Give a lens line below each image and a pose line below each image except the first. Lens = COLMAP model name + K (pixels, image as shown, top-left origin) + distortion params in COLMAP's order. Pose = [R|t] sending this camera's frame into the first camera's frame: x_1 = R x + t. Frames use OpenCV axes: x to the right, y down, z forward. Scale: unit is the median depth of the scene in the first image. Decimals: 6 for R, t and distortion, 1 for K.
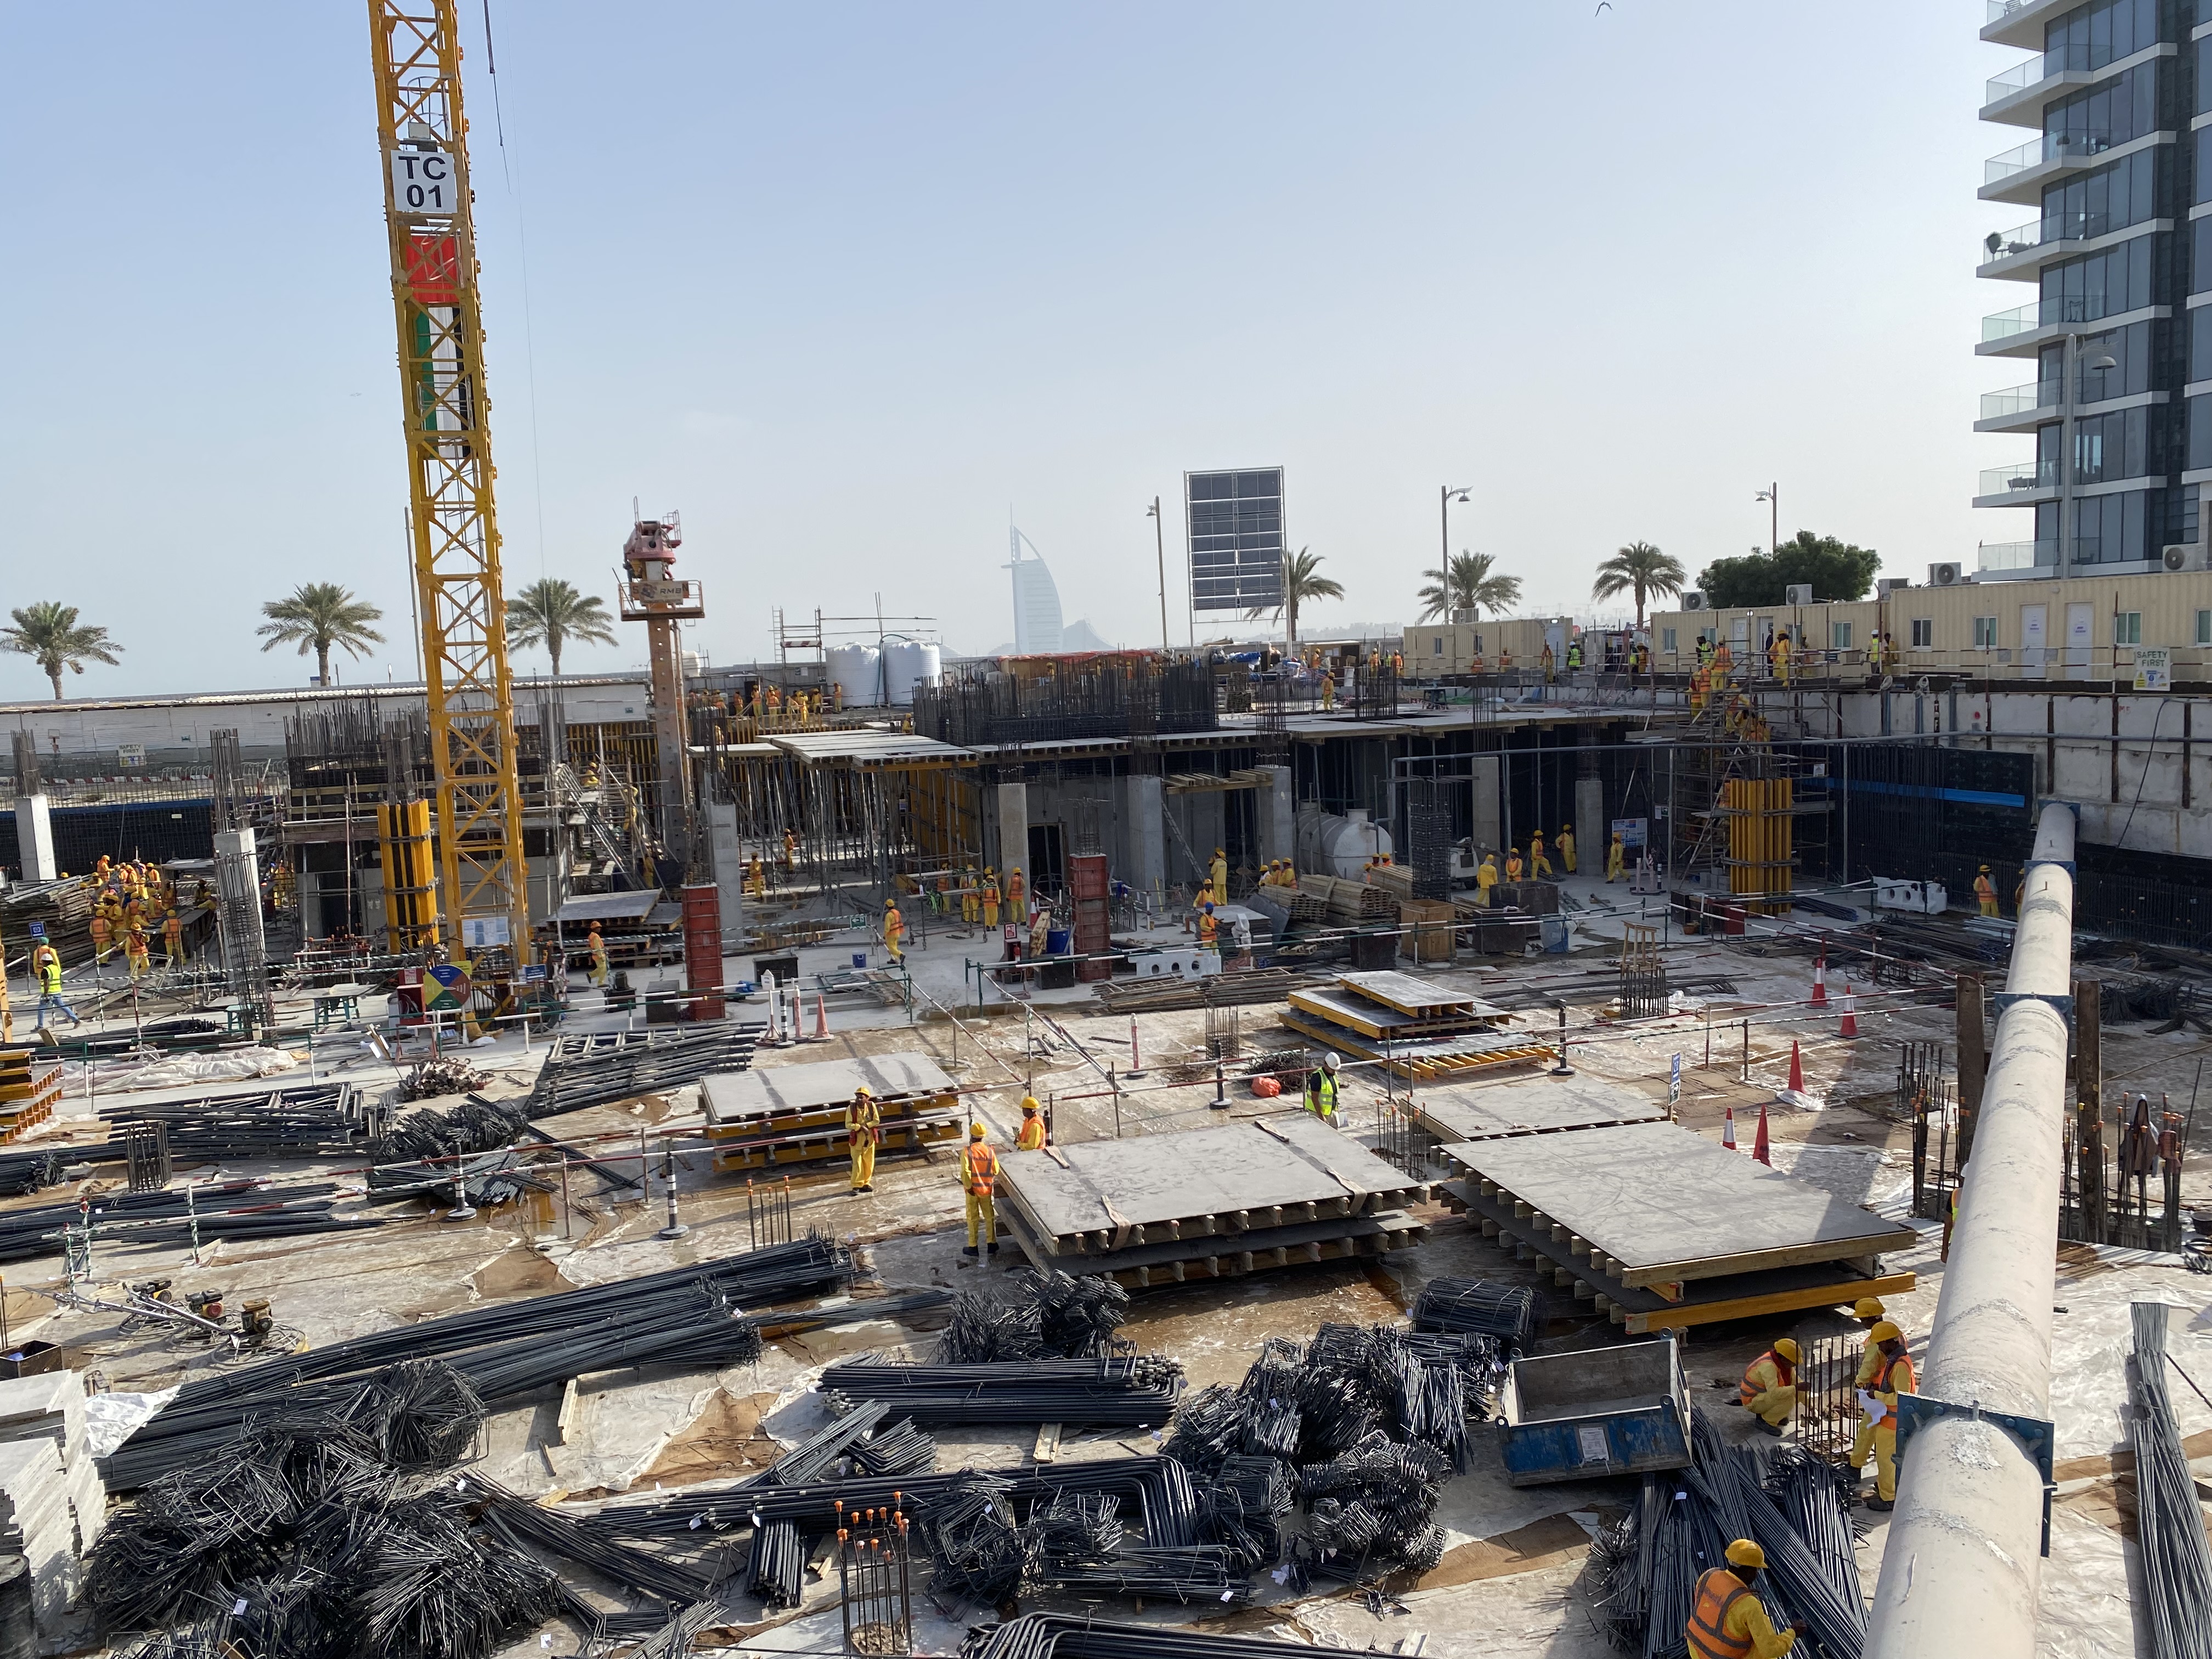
lens RADIAL K [[1667.2, 0, 1094.9], [0, 1667.2, 834.4], [0, 0, 1]] dist [0.036622, -0.046107]
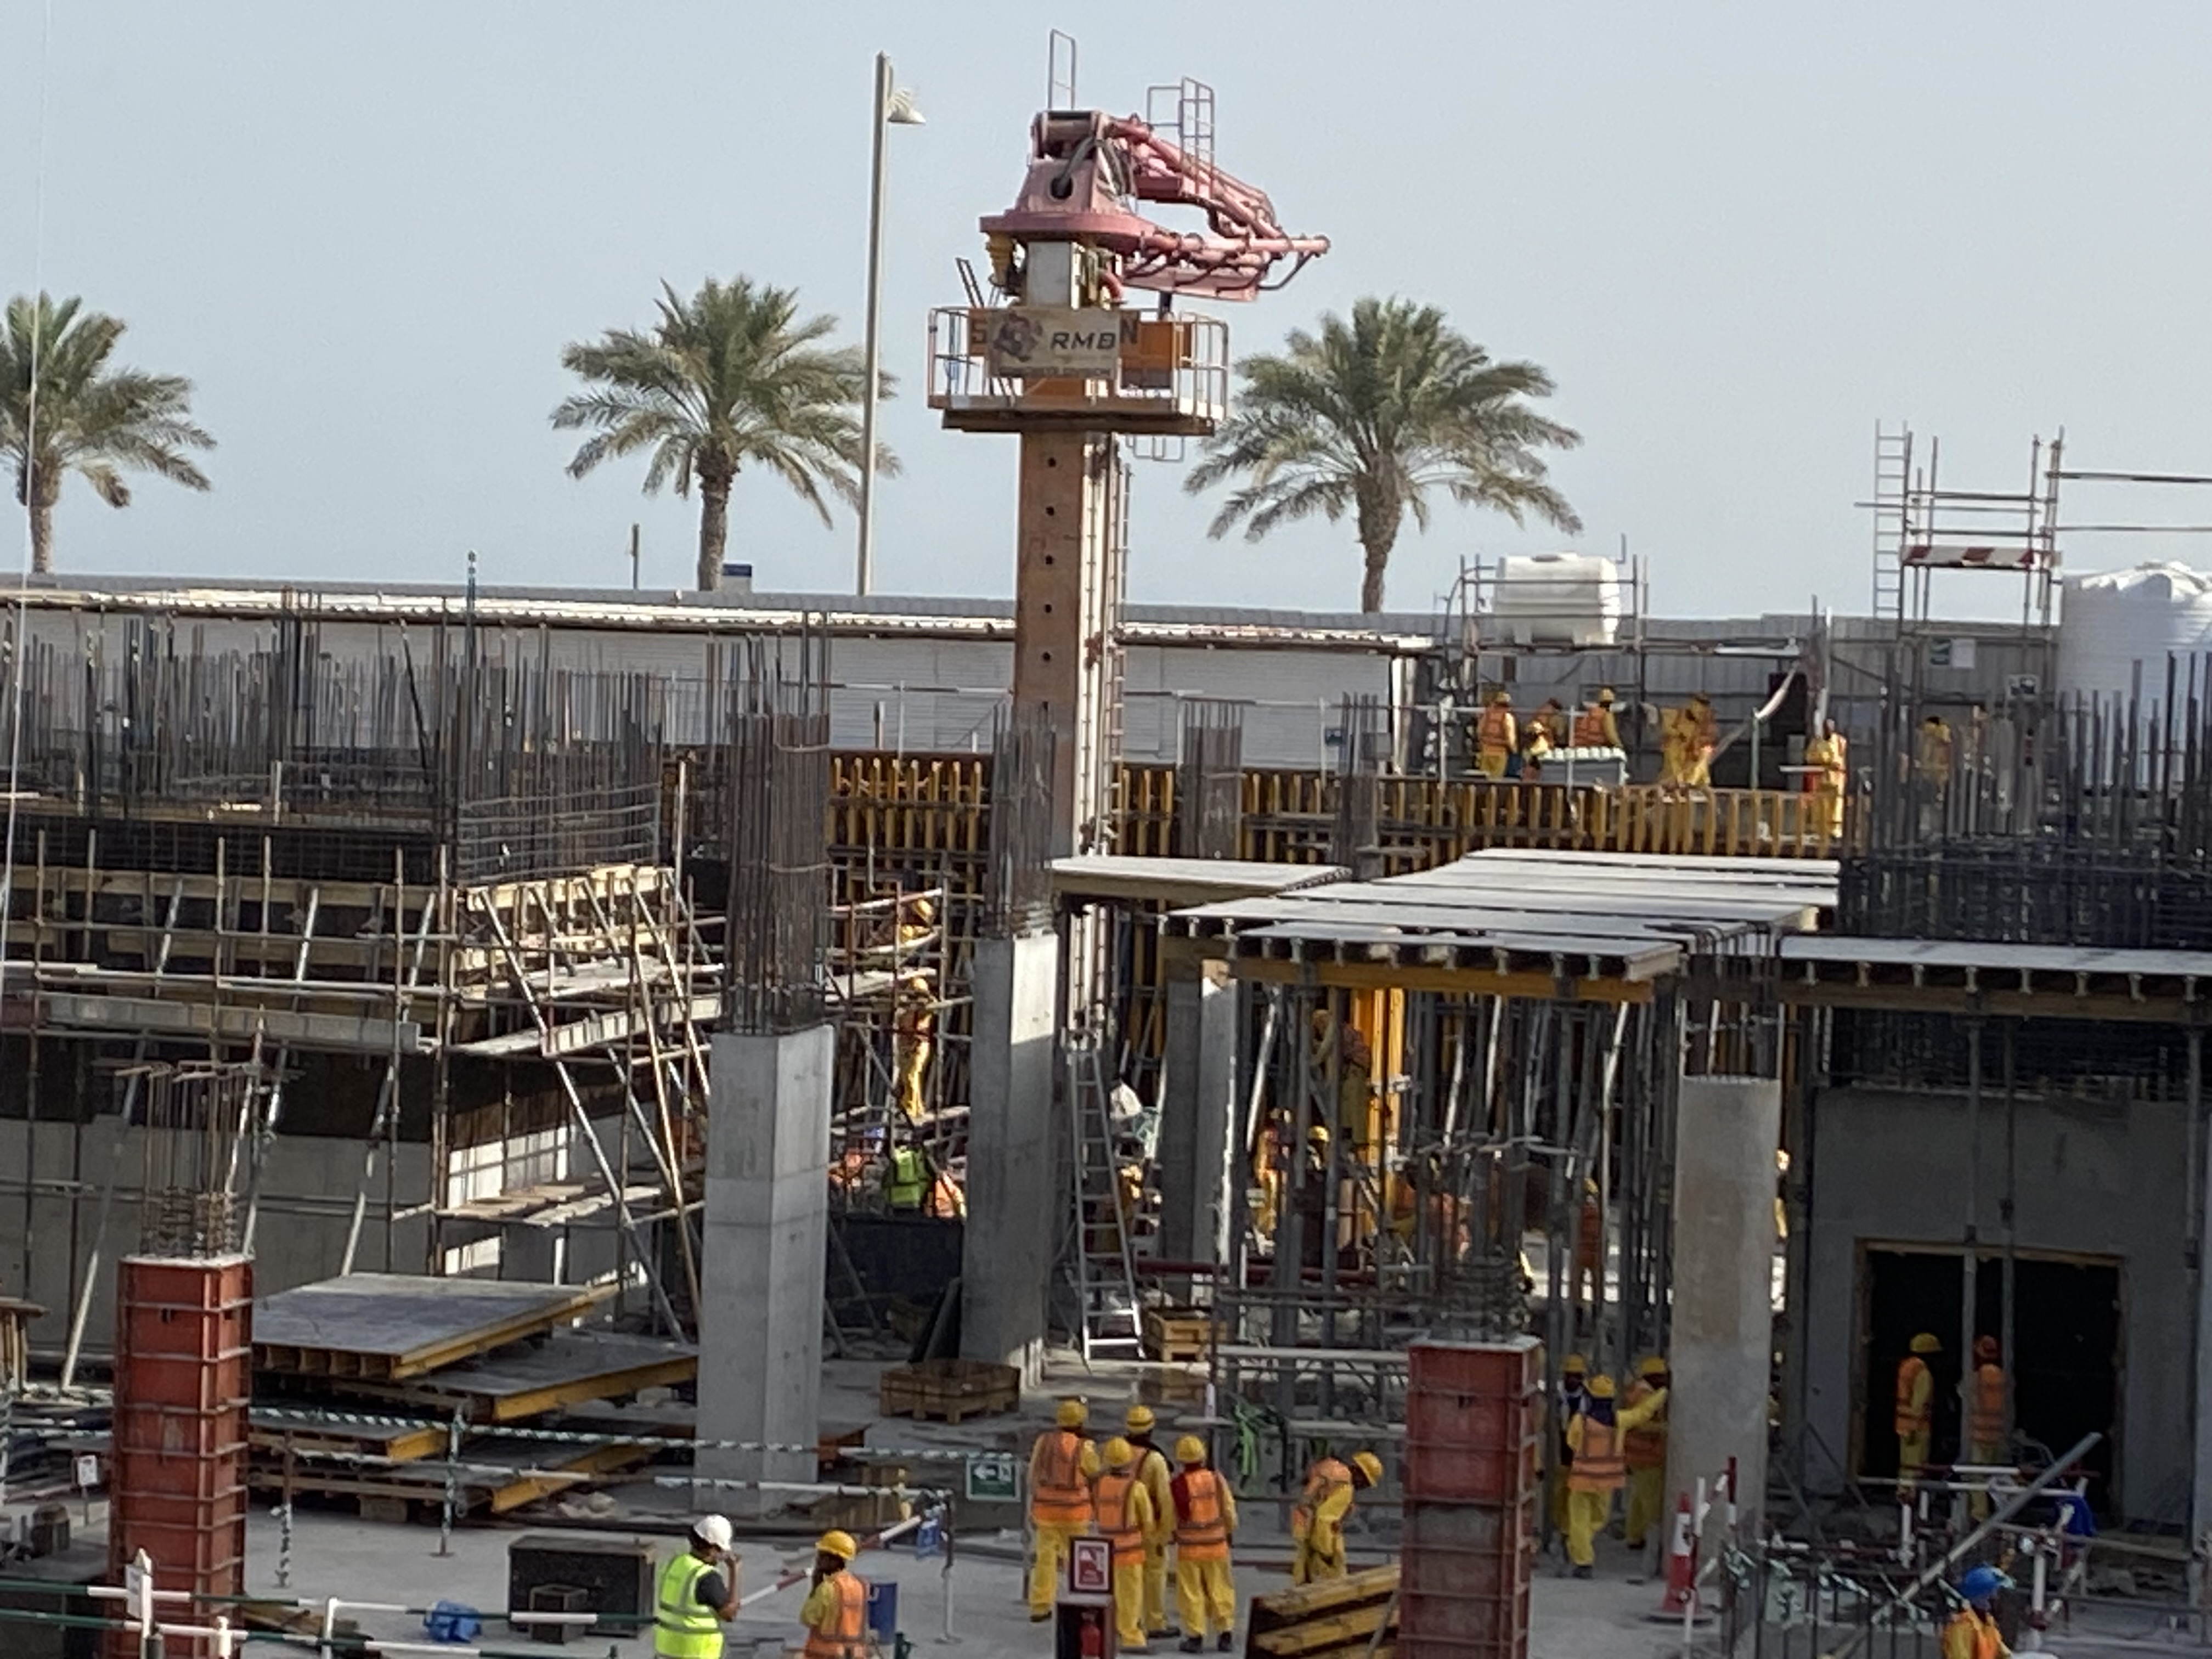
lens RADIAL K [[5931.9, 0, 1106.3], [0, 5931.9, 831.2], [0, 0, 1]] dist [0.480051, 0.000000]
pose [[0.831009, 0.091870, -0.548620, 0.260024], [-0.129252, 0.991164, -0.029805, -0.018703], [0.541034, 0.095679, 0.835541, 0.077381]]
